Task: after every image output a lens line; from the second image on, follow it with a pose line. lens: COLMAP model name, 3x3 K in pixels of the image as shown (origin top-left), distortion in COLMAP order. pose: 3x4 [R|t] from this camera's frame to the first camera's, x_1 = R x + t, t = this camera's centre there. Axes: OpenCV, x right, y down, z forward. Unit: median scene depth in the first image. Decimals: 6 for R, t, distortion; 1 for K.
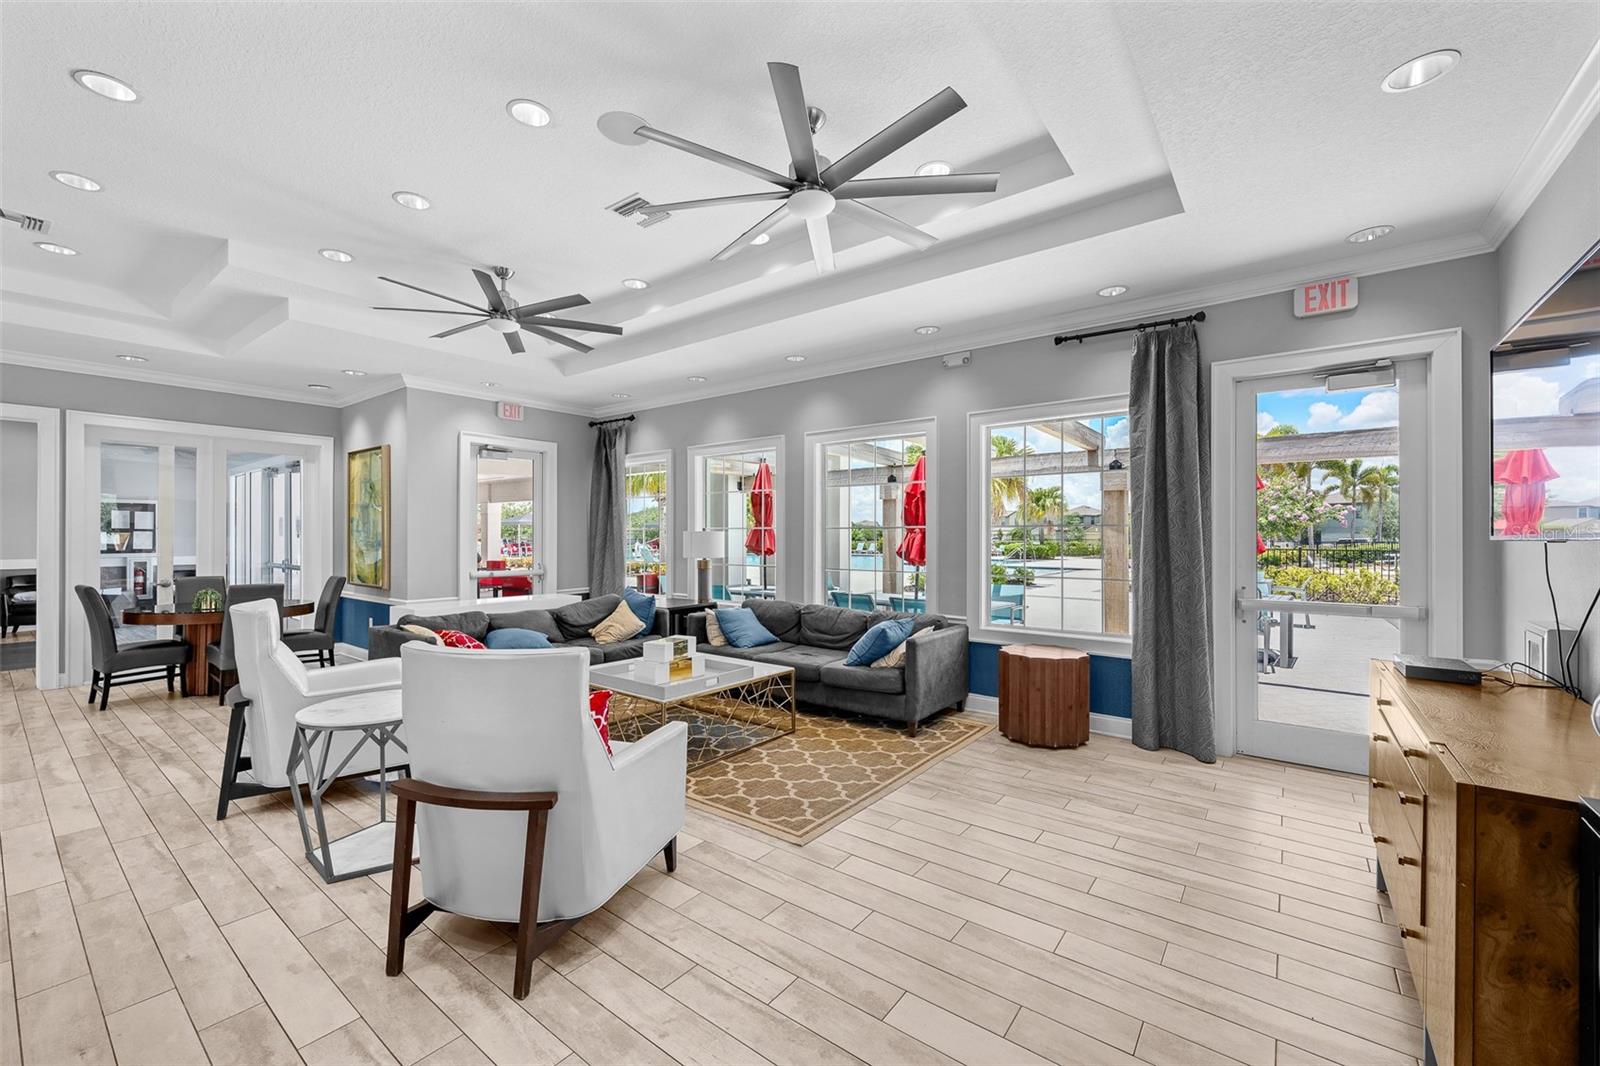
lens RADIAL K [[640.2, 0, 800.1], [0, 640.2, 537.5], [0, 0, 1]] dist [-0.001903, 0.000463]
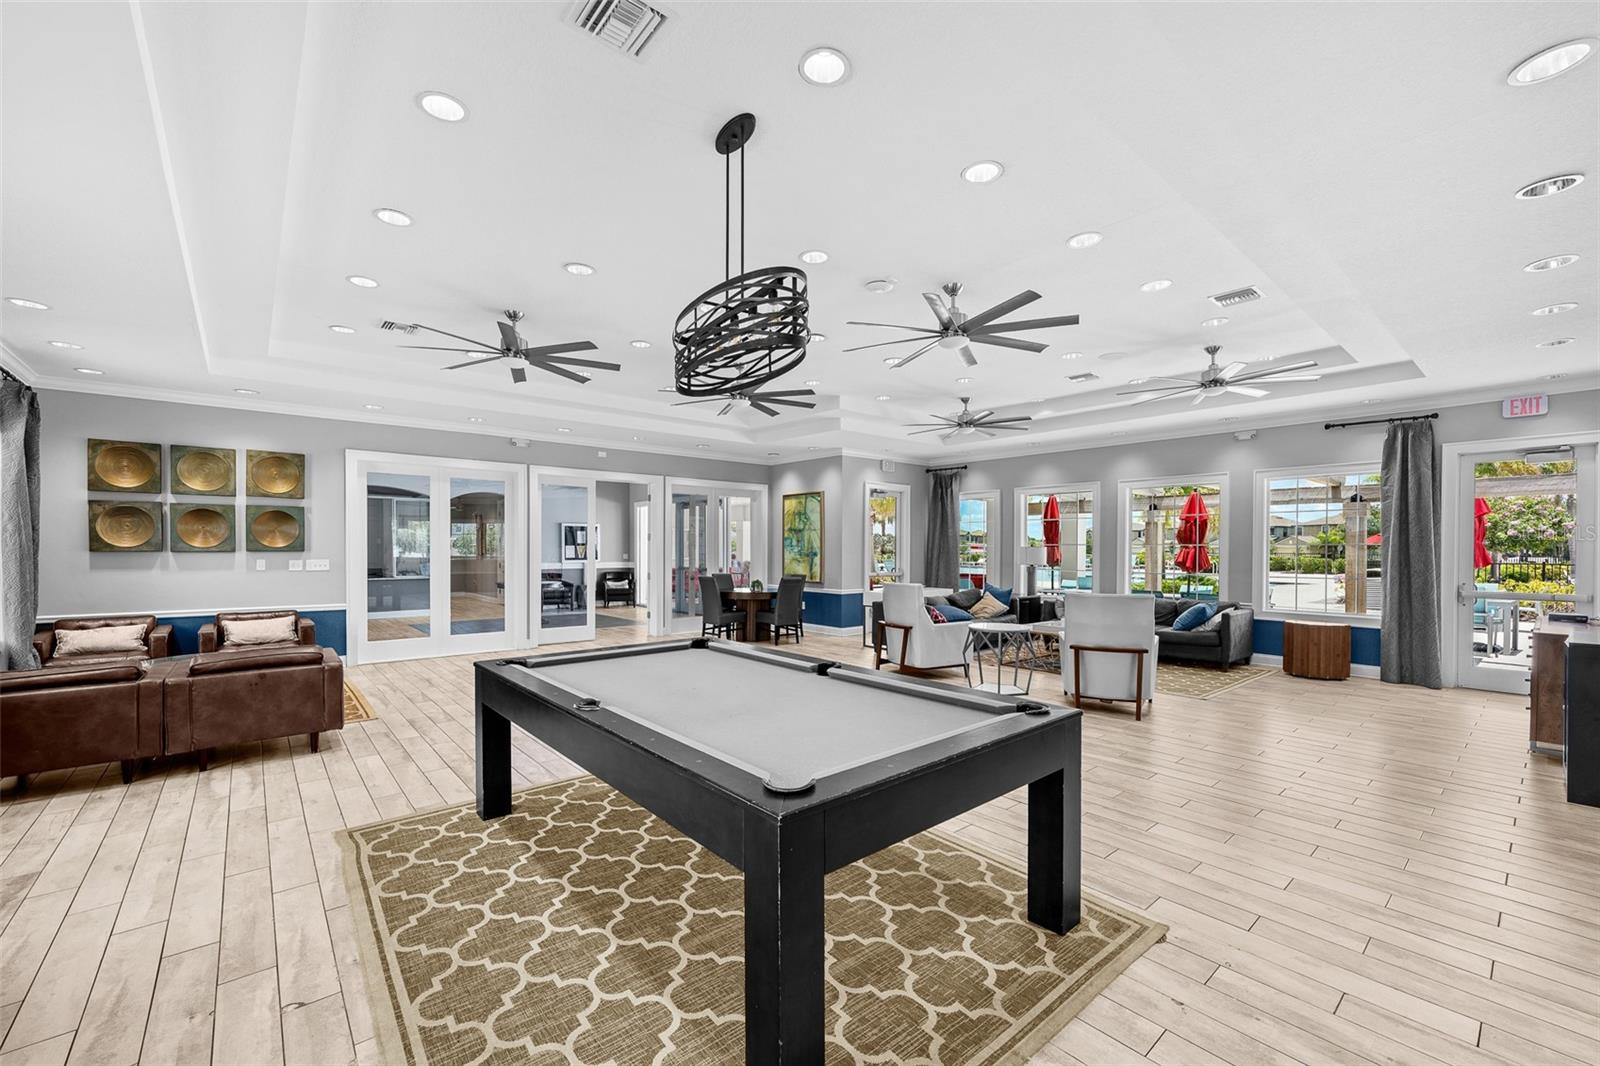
lens RADIAL K [[651.0, 0, 800.1], [0, 651.0, 556.9], [0, 0, 1]] dist [-0.000664, 0.000391]
pose [[0.978921, 0.005550, -0.204163, -0.569625], [-0.003333, 0.999932, 0.011201, -0.001821], [0.204211, -0.010284, 0.978873, -0.884014]]
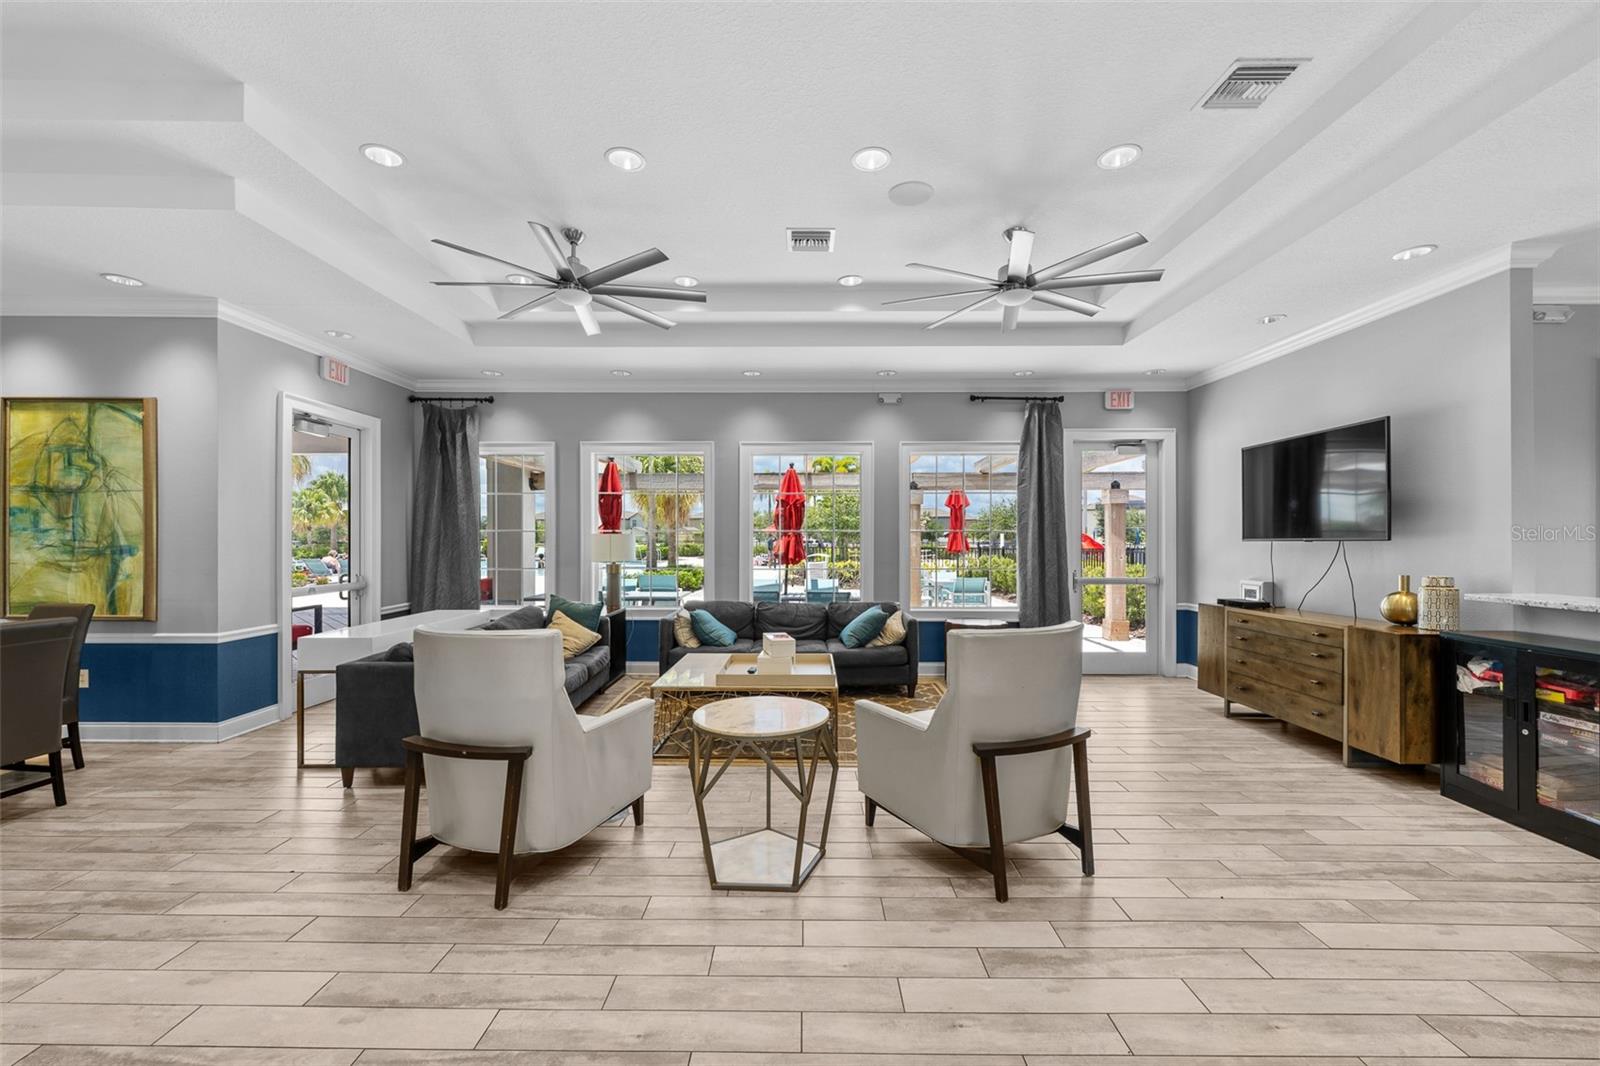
lens RADIAL K [[640.2, 0, 800.1], [0, 640.2, 537.5], [0, 0, 1]] dist [-0.001903, 0.000463]
pose [[0.798809, 0.001414, 0.601584, -0.778577], [0.000521, 0.999995, -0.003043, -0.000837], [-0.601585, 0.002745, 0.798804, 0.123009]]
